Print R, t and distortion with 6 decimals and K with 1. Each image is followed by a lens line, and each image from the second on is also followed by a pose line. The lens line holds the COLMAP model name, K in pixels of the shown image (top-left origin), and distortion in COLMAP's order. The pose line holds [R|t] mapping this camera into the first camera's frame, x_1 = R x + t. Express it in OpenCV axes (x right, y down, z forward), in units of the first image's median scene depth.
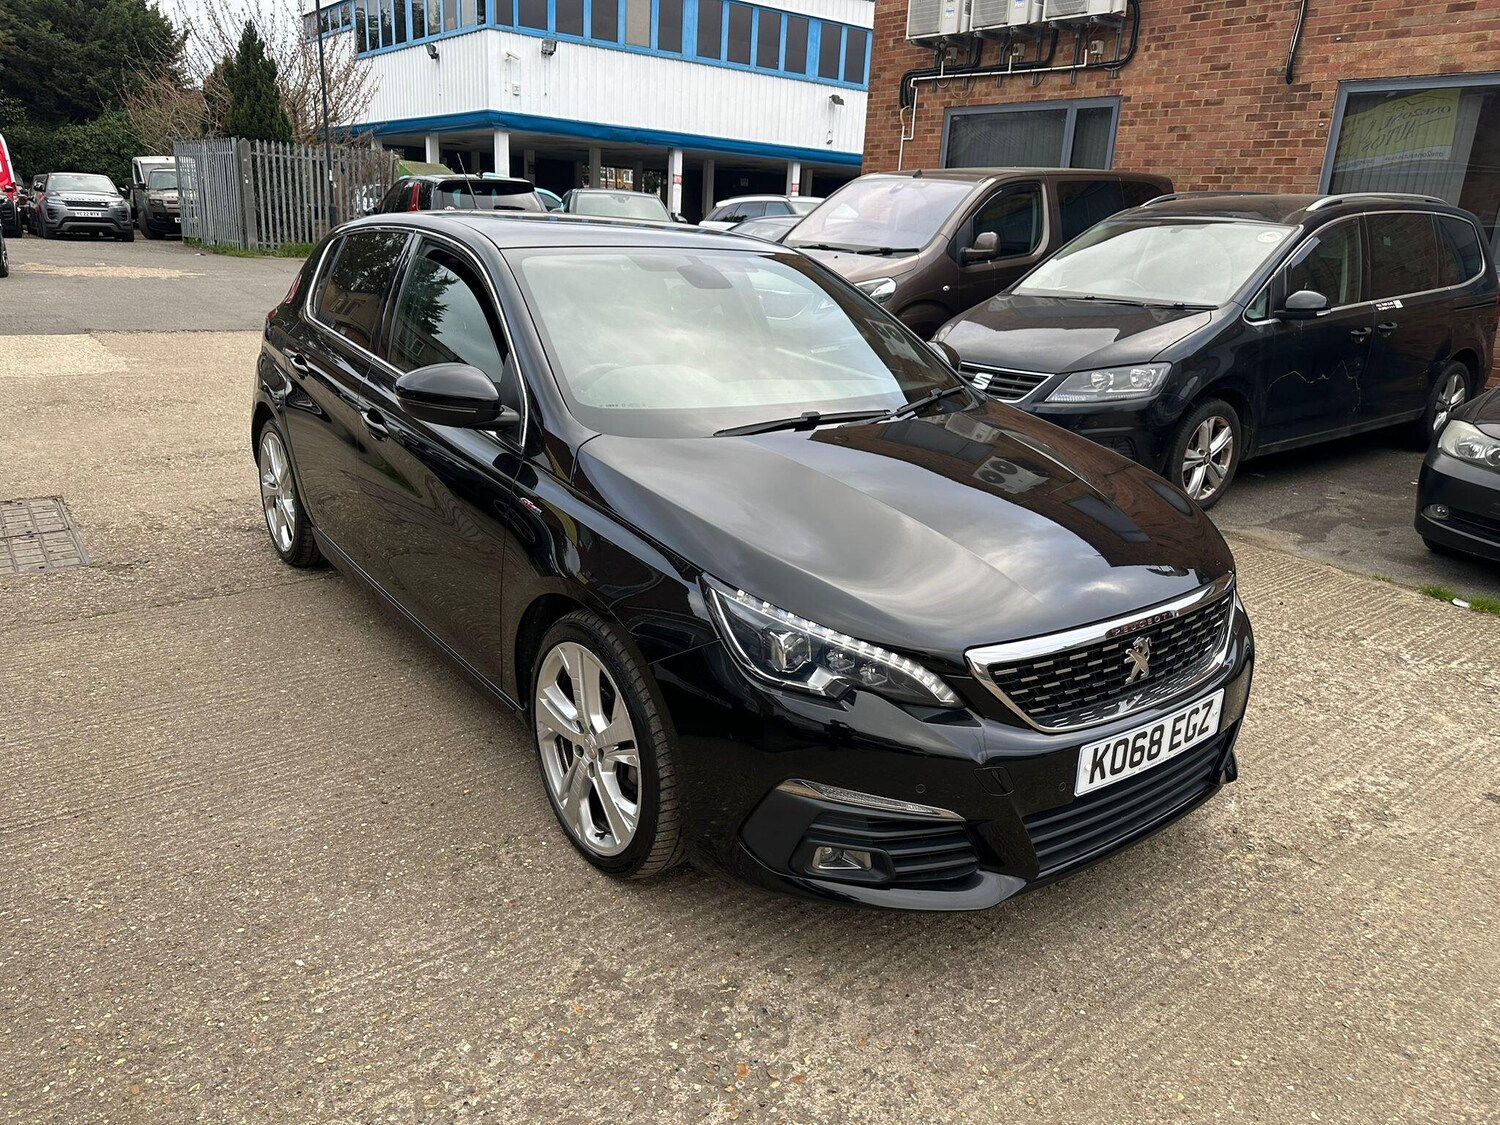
lens RADIAL K [[1047.6, 0, 737.9], [0, 1047.6, 561.1], [0, 0, 1]] dist [0.016583, -0.021612]
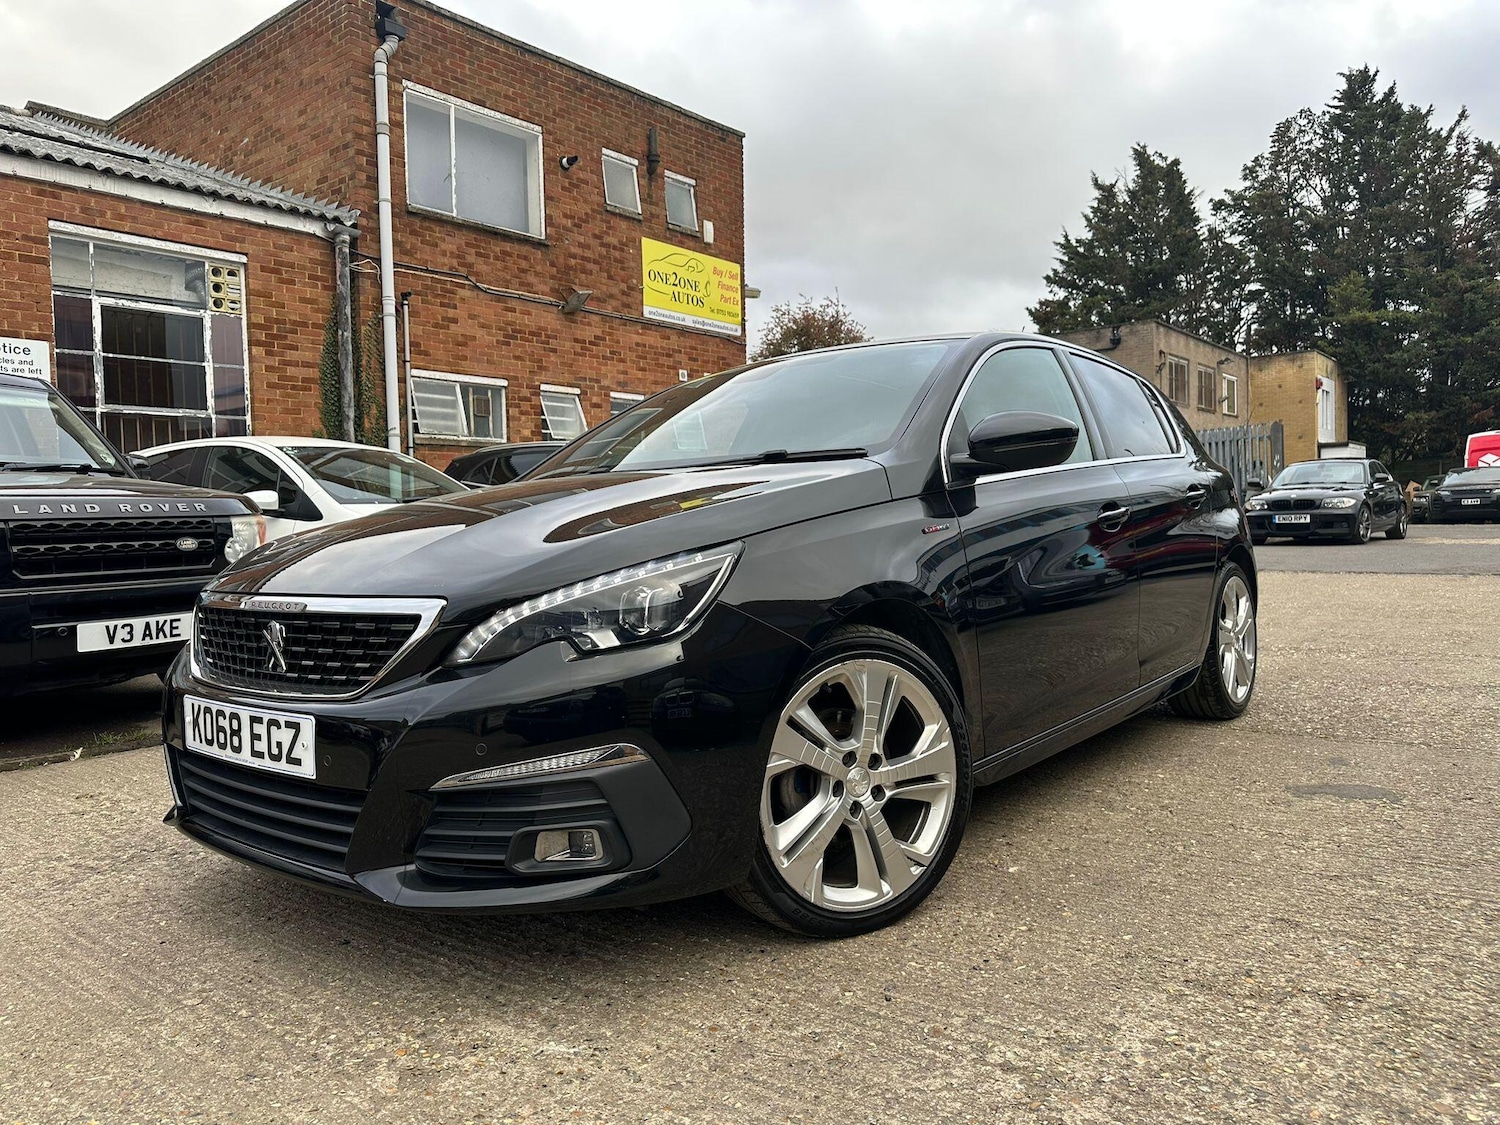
lens RADIAL K [[1047.6, 0, 737.9], [0, 1047.6, 561.1], [0, 0, 1]] dist [0.016583, -0.021612]
pose [[0.249751, -0.008664, -0.968271, 1.219980], [-0.256713, 0.963586, -0.074837, -0.013442], [0.933661, 0.267259, 0.238432, 1.005887]]
